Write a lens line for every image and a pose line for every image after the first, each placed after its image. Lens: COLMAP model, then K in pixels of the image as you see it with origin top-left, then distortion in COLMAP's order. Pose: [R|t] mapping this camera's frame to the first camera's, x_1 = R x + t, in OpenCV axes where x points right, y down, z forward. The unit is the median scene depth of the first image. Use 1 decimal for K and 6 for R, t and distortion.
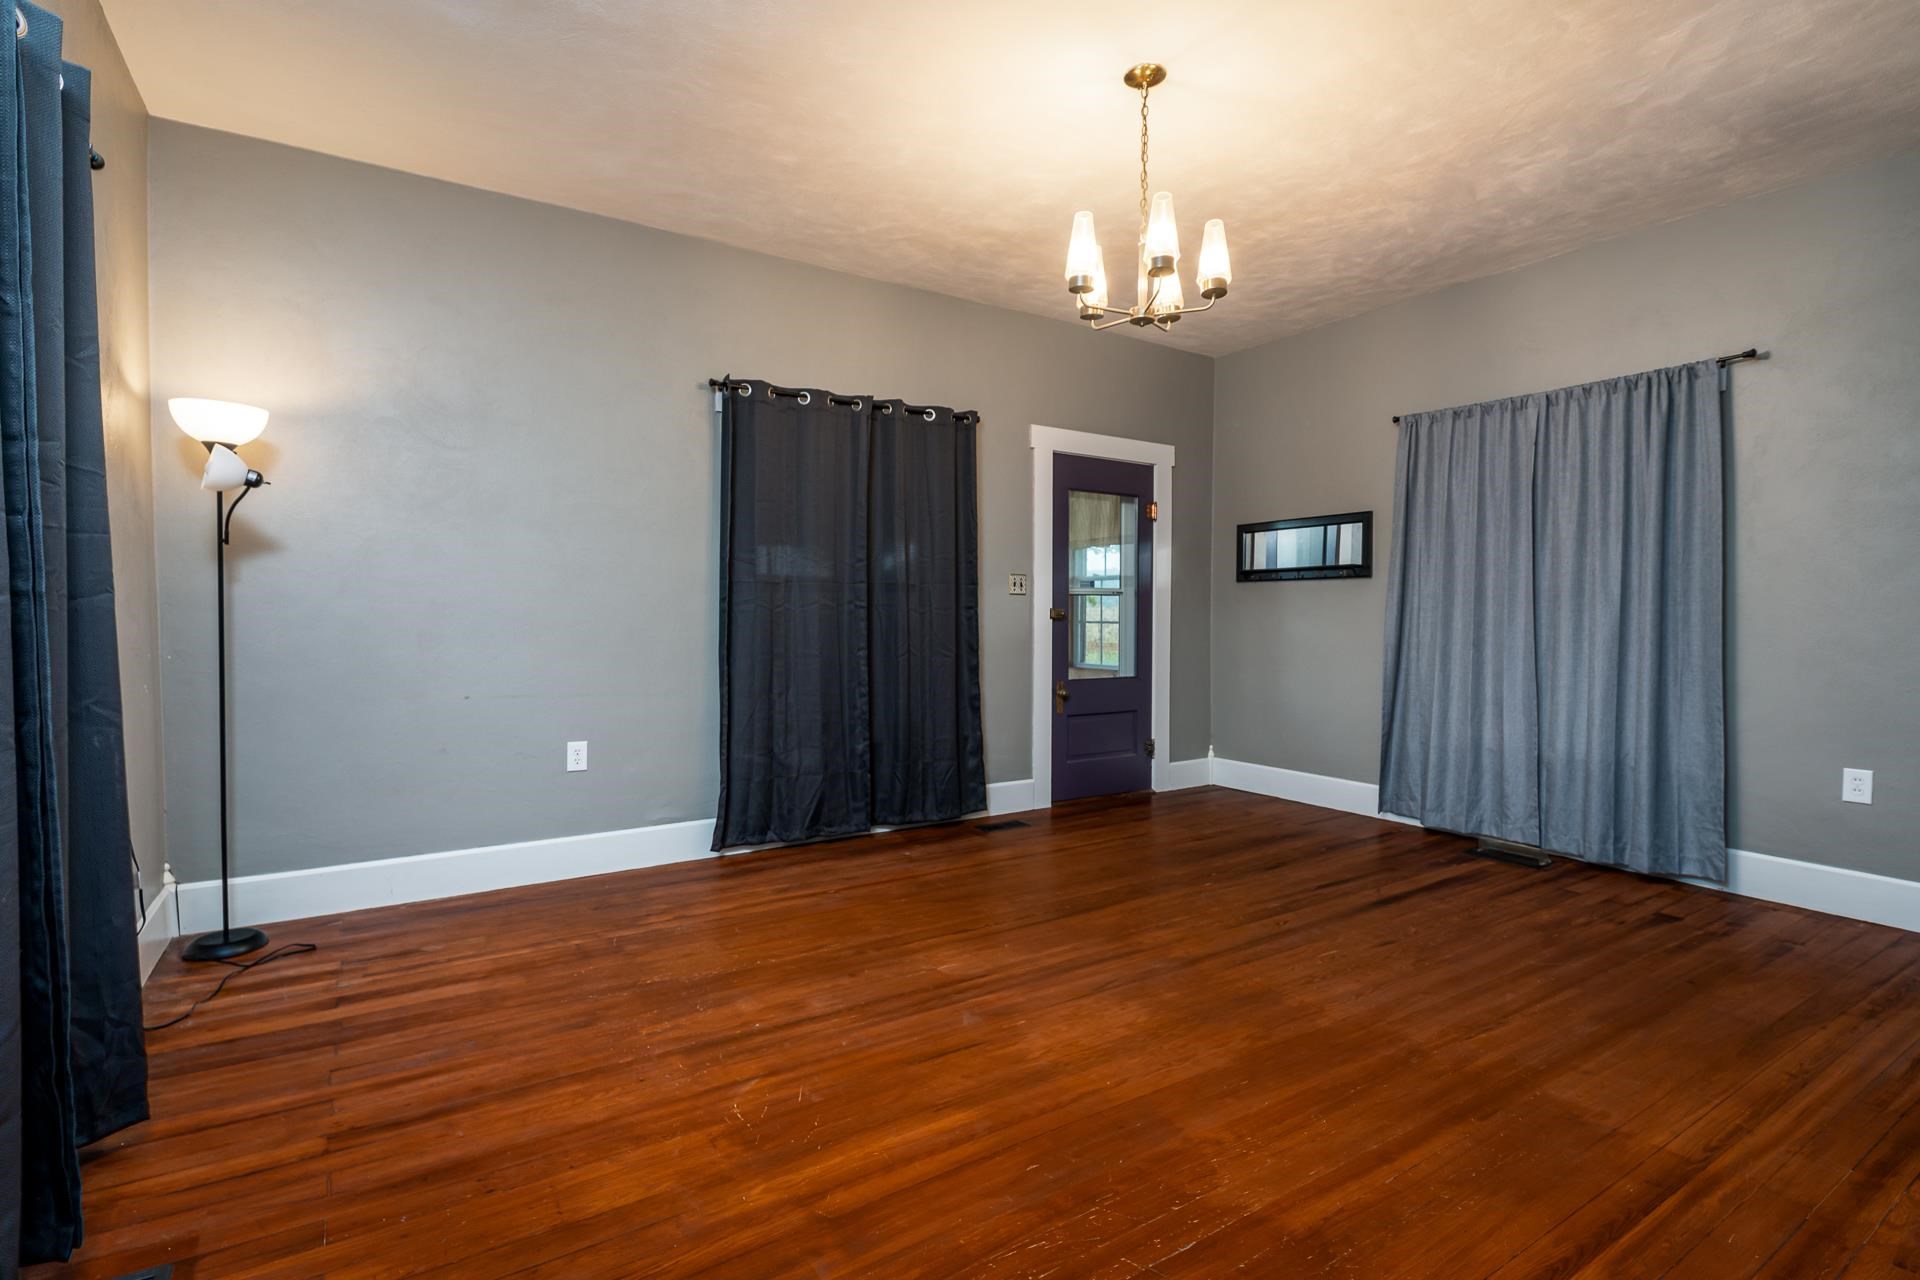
lens RADIAL K [[923.2, 0, 954.9], [0, 923.2, 640.3], [0, 0, 1]] dist [0.001747, 0.000322]
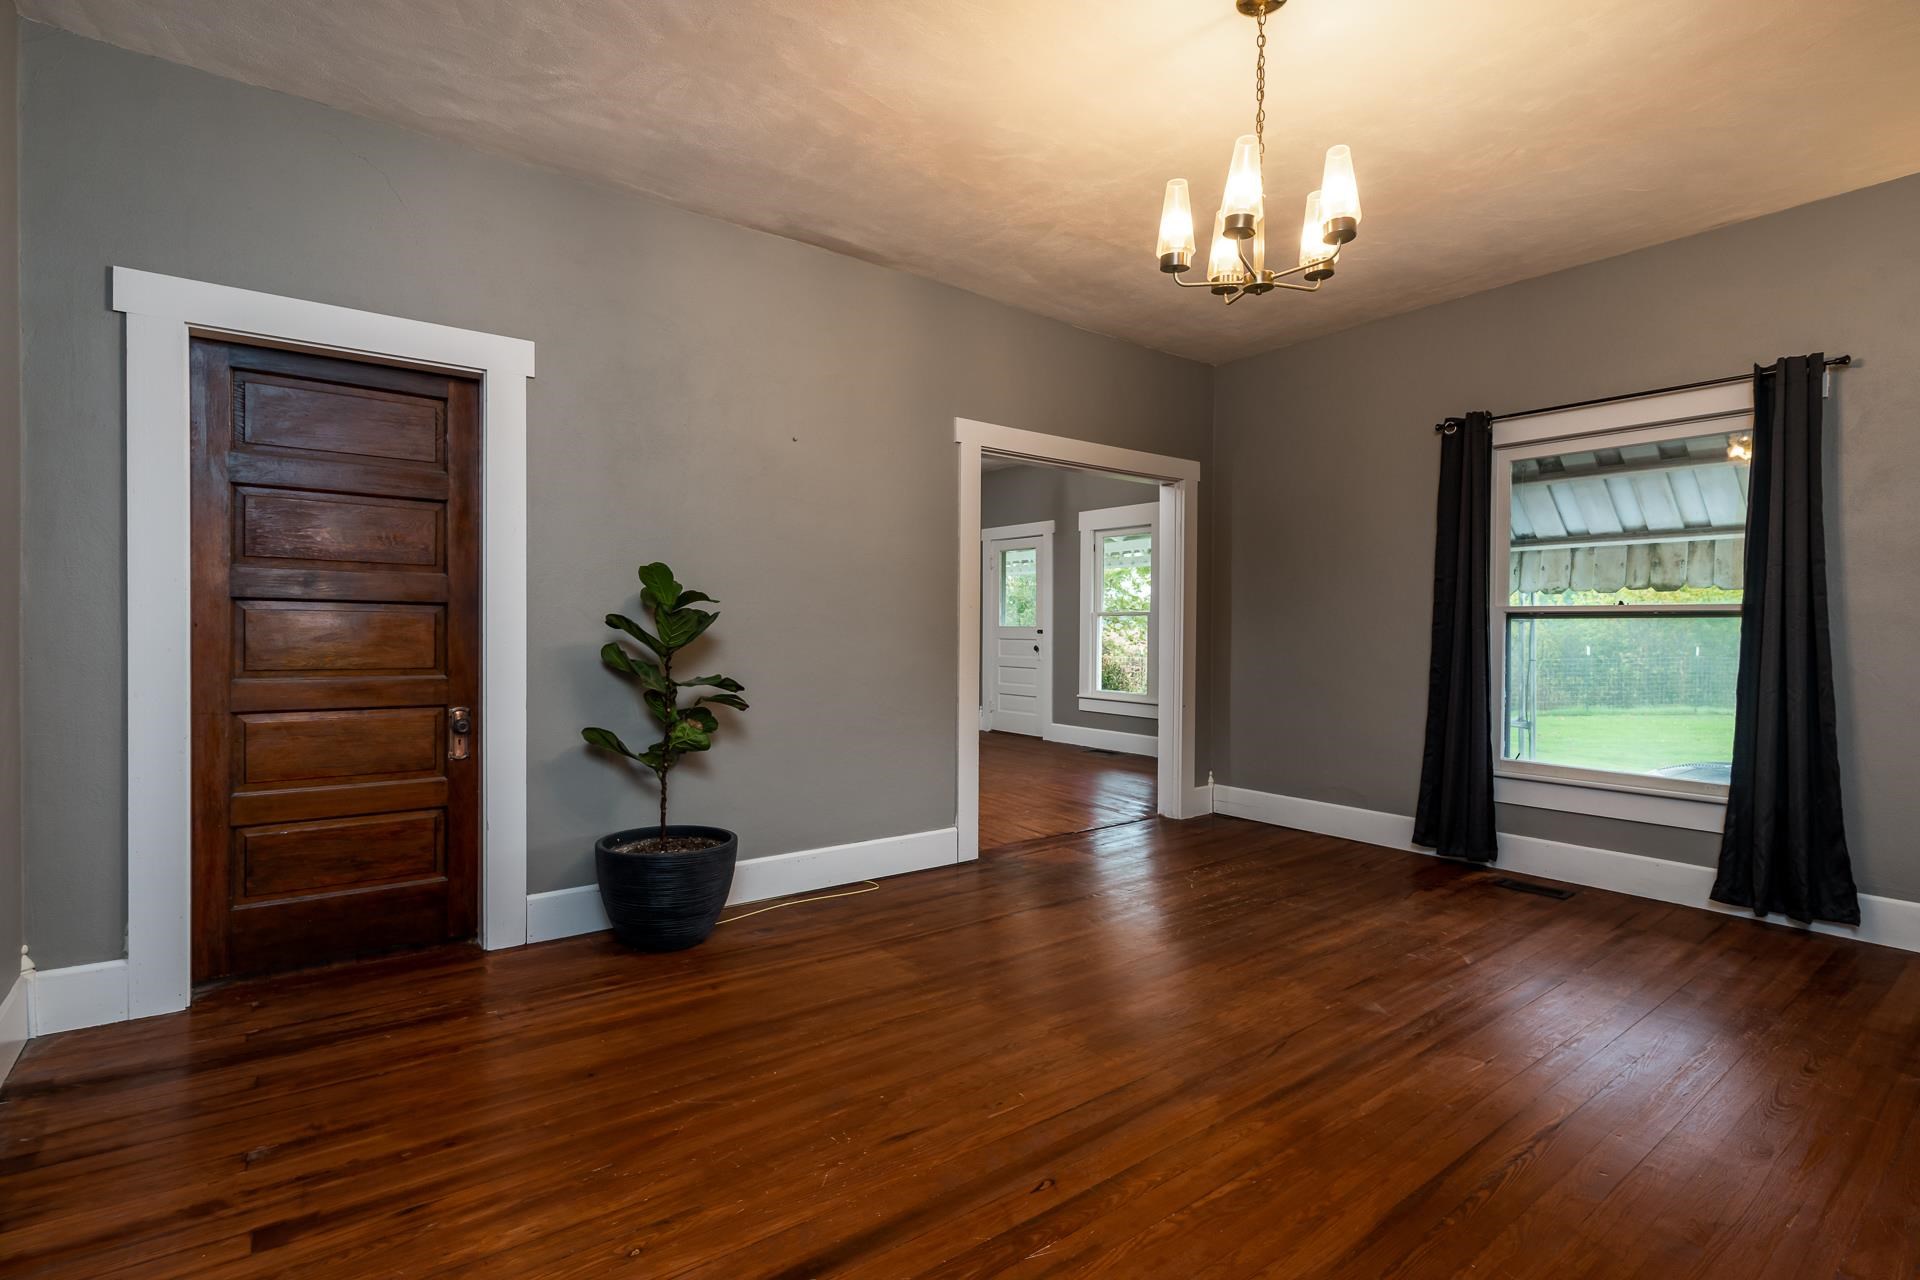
lens RADIAL K [[923.2, 0, 954.9], [0, 923.2, 640.3], [0, 0, 1]] dist [0.001747, 0.000322]
pose [[-0.997079, -0.009796, -0.075751, 0.564510], [-0.012897, 0.999094, 0.040557, -0.057311], [0.075285, 0.041415, -0.996302, 1.914842]]
